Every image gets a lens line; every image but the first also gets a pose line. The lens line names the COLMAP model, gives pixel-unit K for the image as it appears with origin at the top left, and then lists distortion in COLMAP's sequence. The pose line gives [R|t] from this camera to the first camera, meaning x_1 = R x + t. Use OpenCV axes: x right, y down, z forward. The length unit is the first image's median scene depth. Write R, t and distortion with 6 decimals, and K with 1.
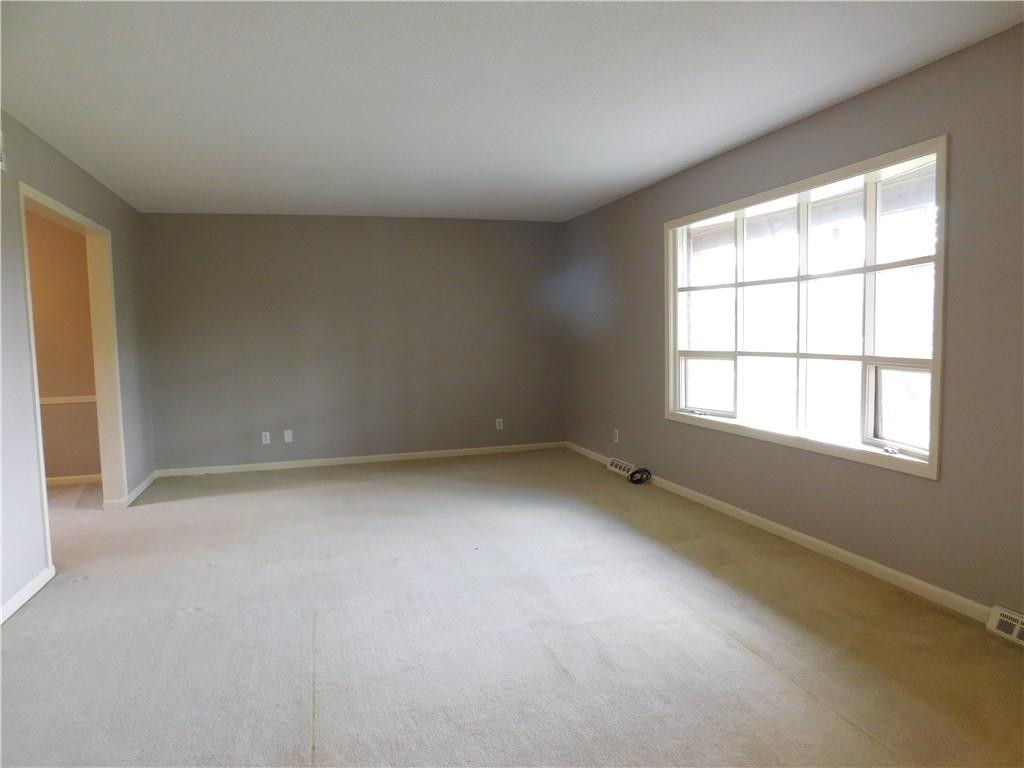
lens RADIAL K [[688.2, 0, 513.8], [0, 688.2, 387.0], [0, 0, 1]] dist [-0.027588, 0.002959]
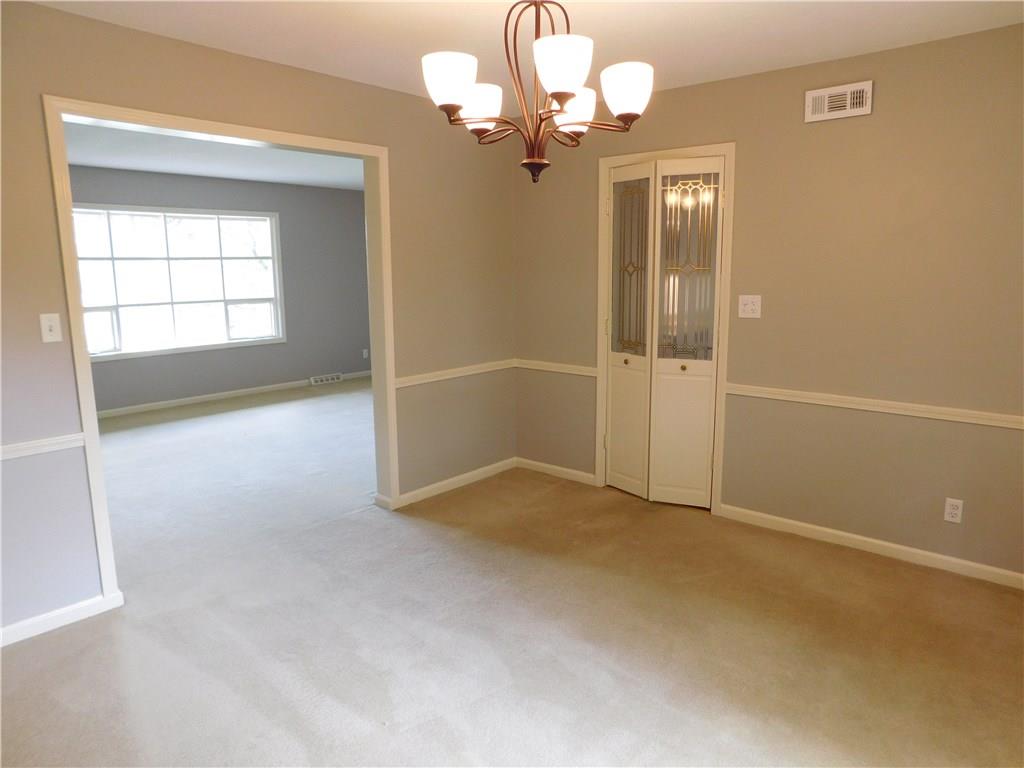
lens RADIAL K [[688.2, 0, 513.8], [0, 688.2, 387.0], [0, 0, 1]] dist [-0.027588, 0.002959]
pose [[-0.545387, -0.119411, 0.829635, -1.484051], [0.088044, 0.976163, 0.198379, -0.103784], [-0.833547, 0.181237, -0.521873, 1.189268]]
